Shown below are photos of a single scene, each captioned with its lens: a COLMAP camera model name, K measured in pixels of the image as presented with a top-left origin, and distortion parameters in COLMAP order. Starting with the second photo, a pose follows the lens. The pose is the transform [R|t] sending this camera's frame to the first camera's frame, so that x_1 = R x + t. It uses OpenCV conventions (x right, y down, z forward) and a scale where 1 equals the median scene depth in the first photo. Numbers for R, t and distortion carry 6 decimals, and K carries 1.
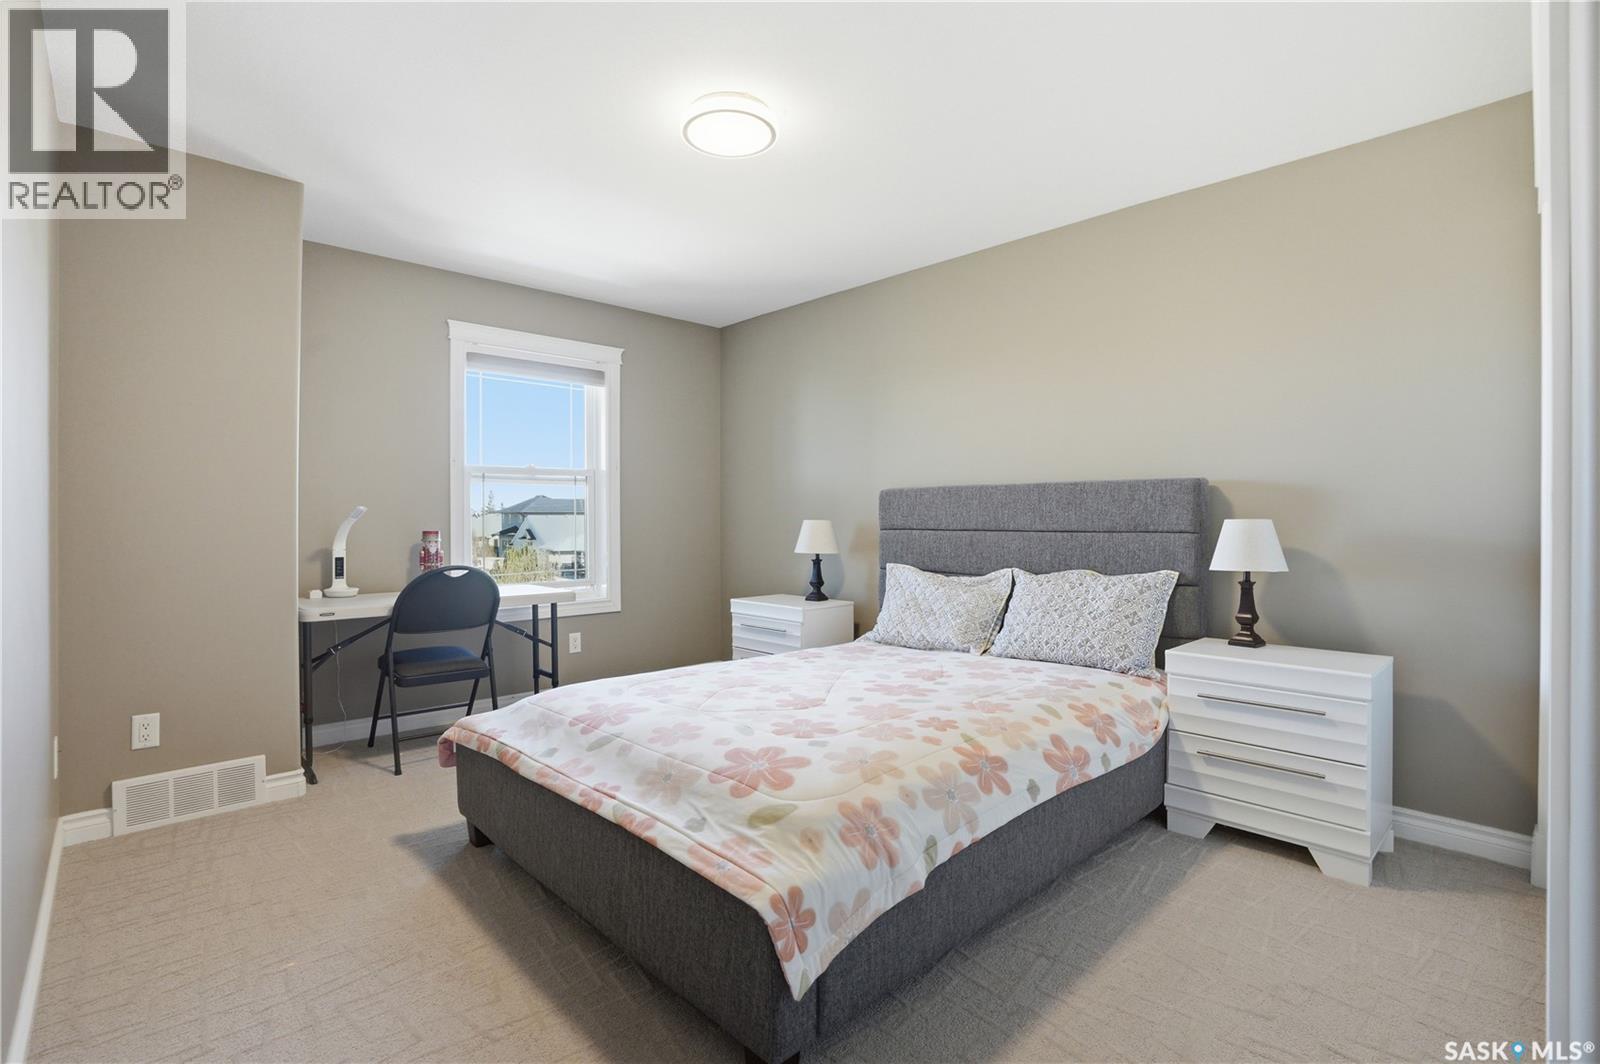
lens RADIAL K [[744.7, 0, 810.9], [0, 744.7, 524.6], [0, 0, 1]] dist [-0.043925, 0.000704]
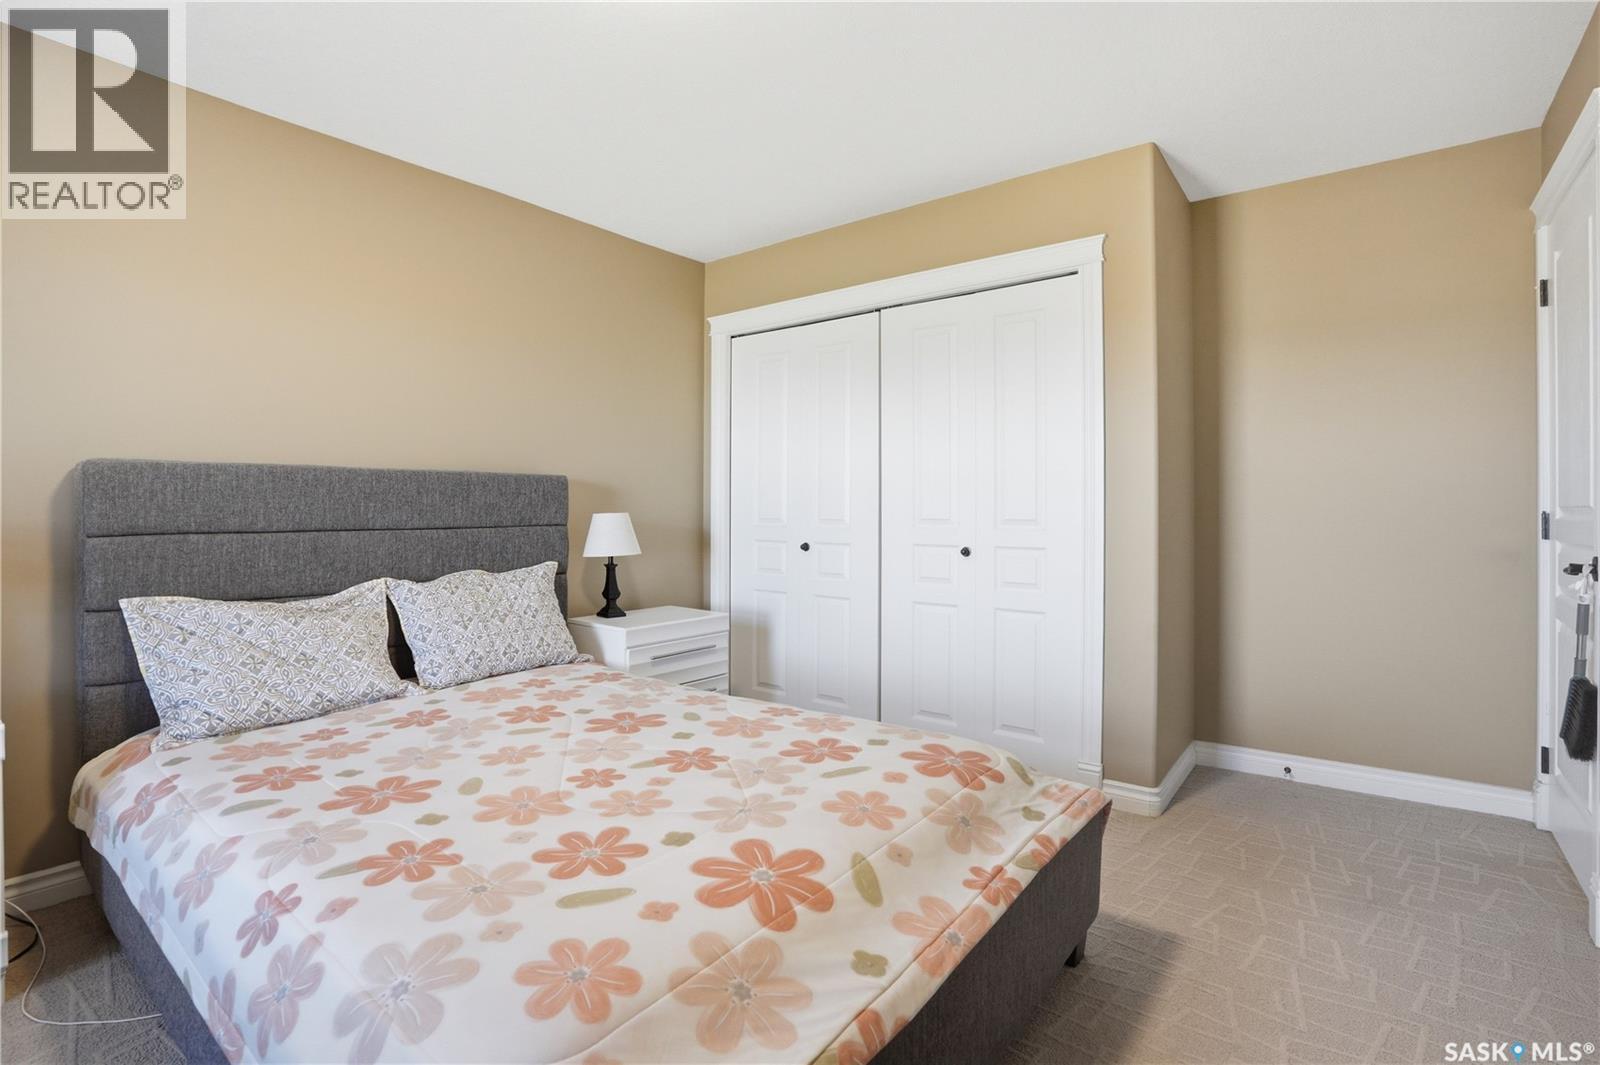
lens RADIAL K [[723.9, 0, 797.2], [0, 723.9, 507.1], [0, 0, 1]] dist [-0.054609, 0.000070]
pose [[-0.105764, 0.004070, 0.994383, -0.583363], [0.007827, 0.999964, -0.003260, -0.010319], [-0.994360, 0.007438, -0.105792, 0.752711]]
